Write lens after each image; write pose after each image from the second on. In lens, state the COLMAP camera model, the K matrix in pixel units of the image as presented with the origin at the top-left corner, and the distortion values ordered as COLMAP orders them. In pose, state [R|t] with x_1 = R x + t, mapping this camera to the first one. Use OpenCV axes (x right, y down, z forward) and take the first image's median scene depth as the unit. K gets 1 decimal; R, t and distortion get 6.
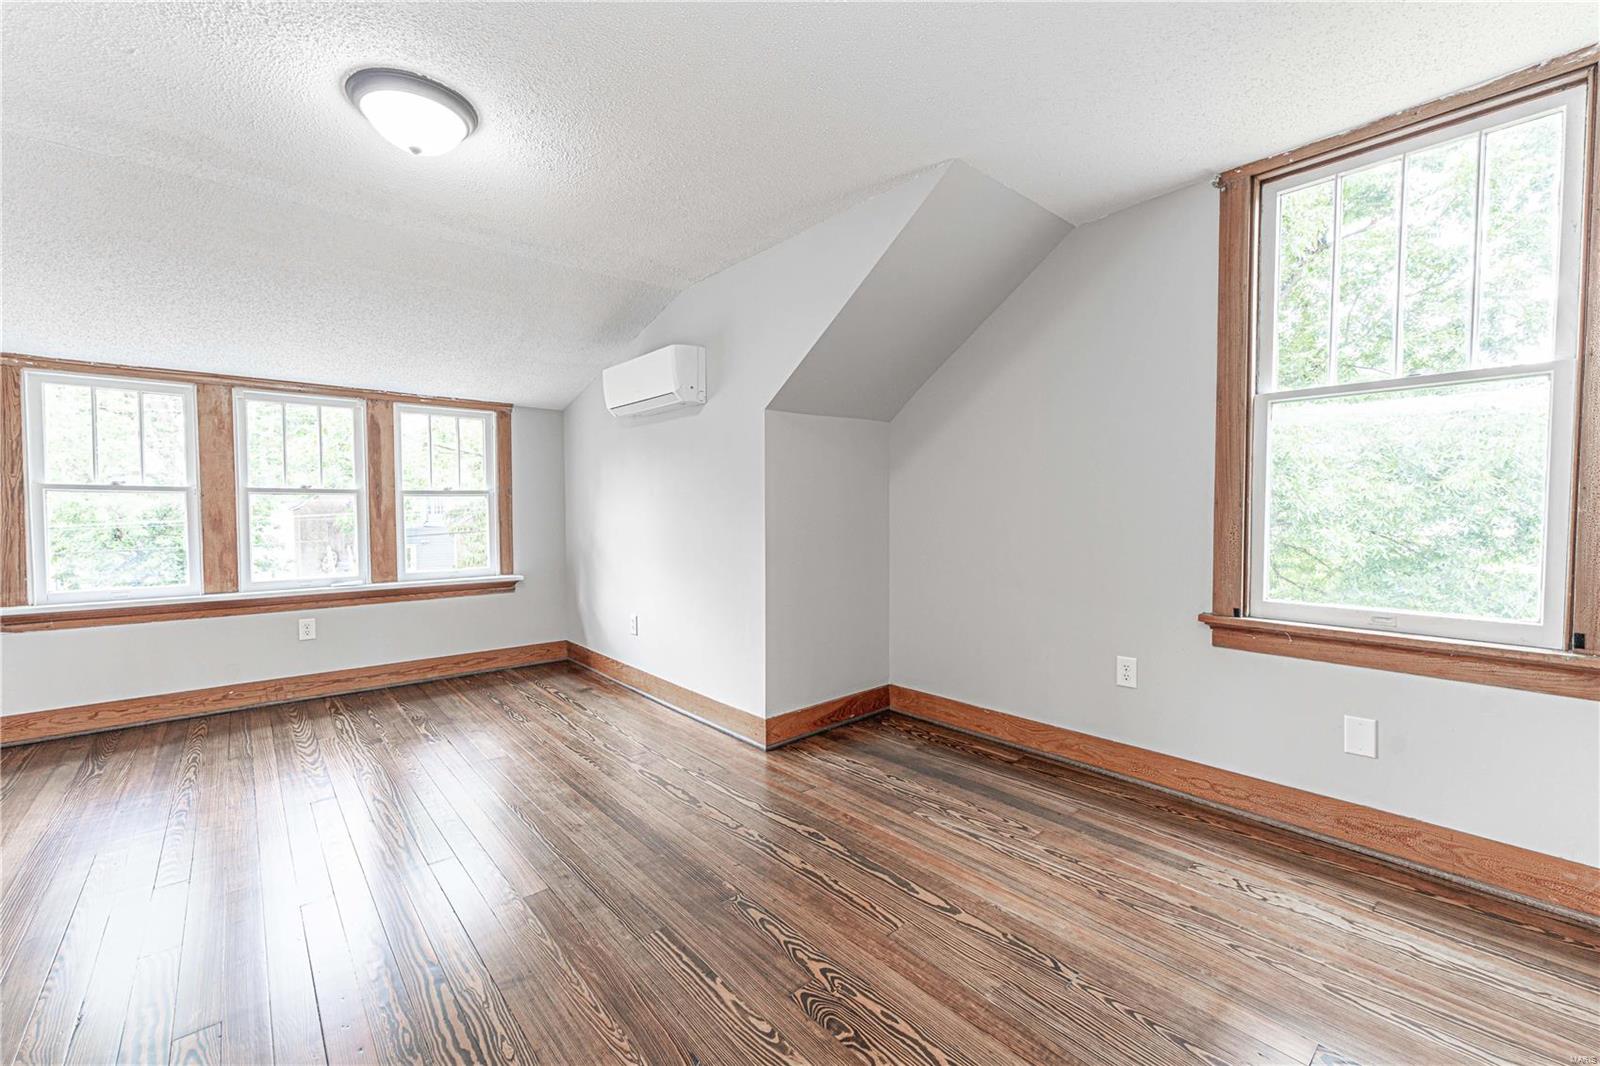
lens RADIAL K [[643.6, 0, 795.4], [0, 643.6, 531.0], [0, 0, 1]] dist [0.000910, -0.000004]
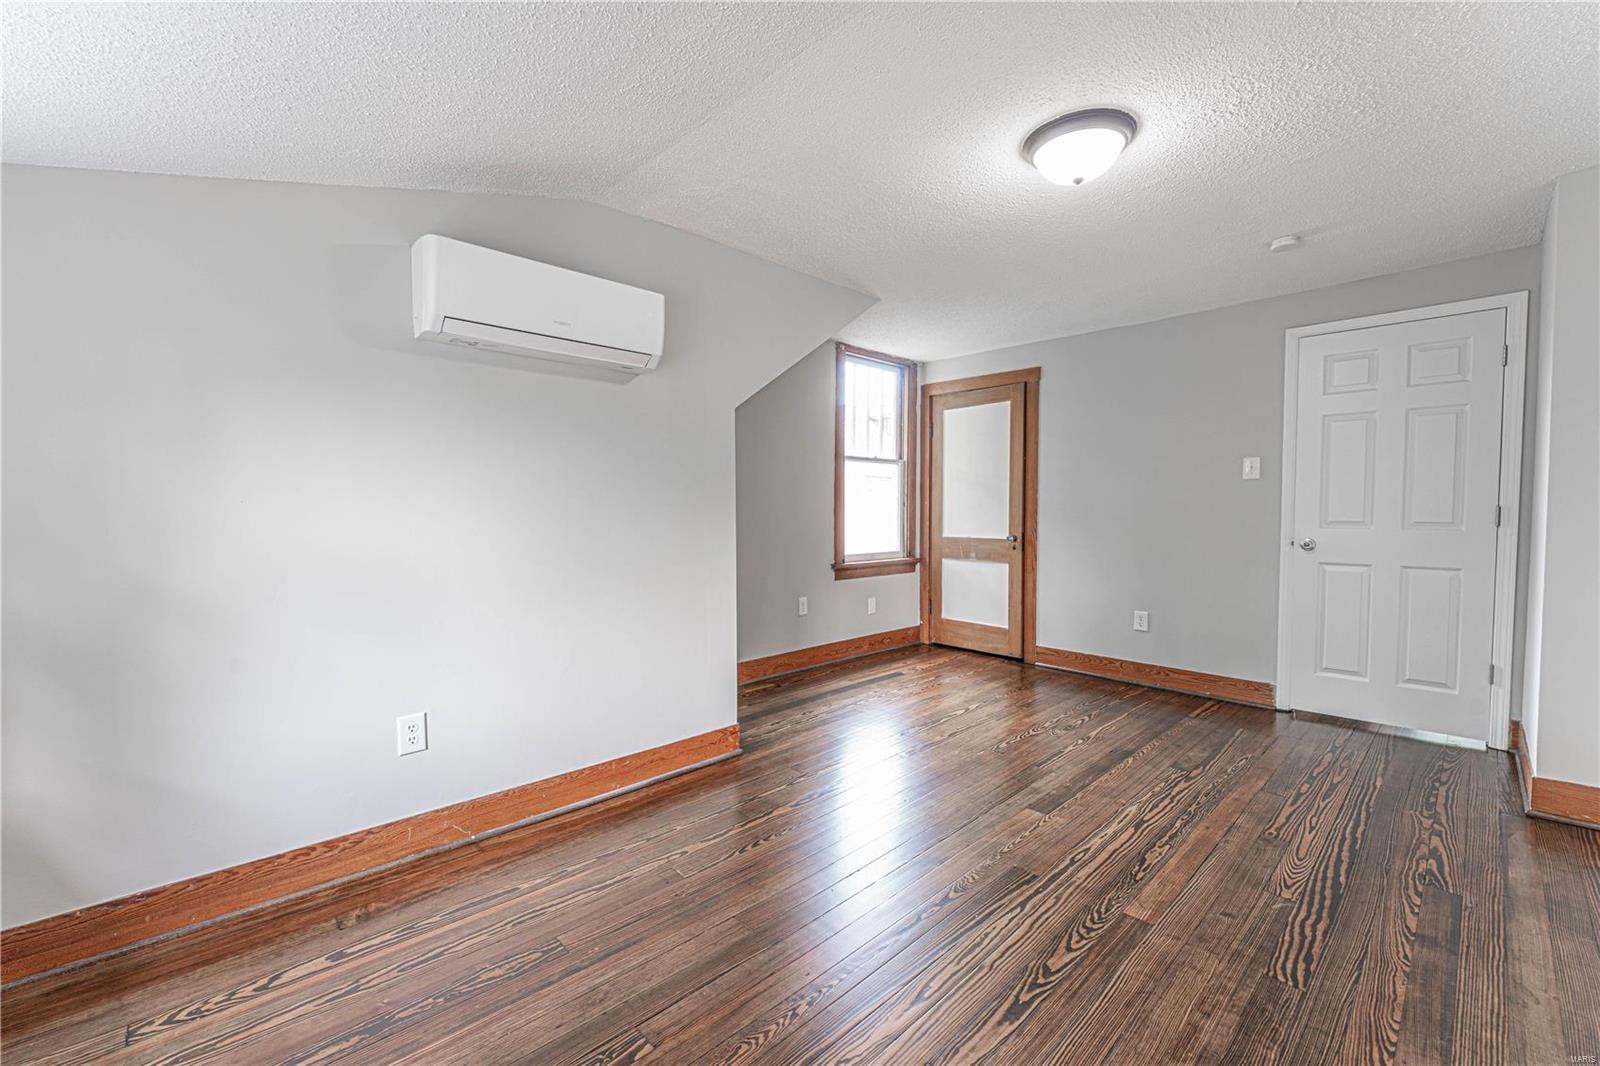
lens RADIAL K [[643.6, 0, 795.4], [0, 643.6, 531.0], [0, 0, 1]] dist [0.000910, -0.000004]
pose [[-0.037531, -0.026823, 0.998935, -1.286235], [0.035667, 0.998967, 0.028164, -0.029794], [-0.998659, 0.036686, -0.036535, 1.182976]]
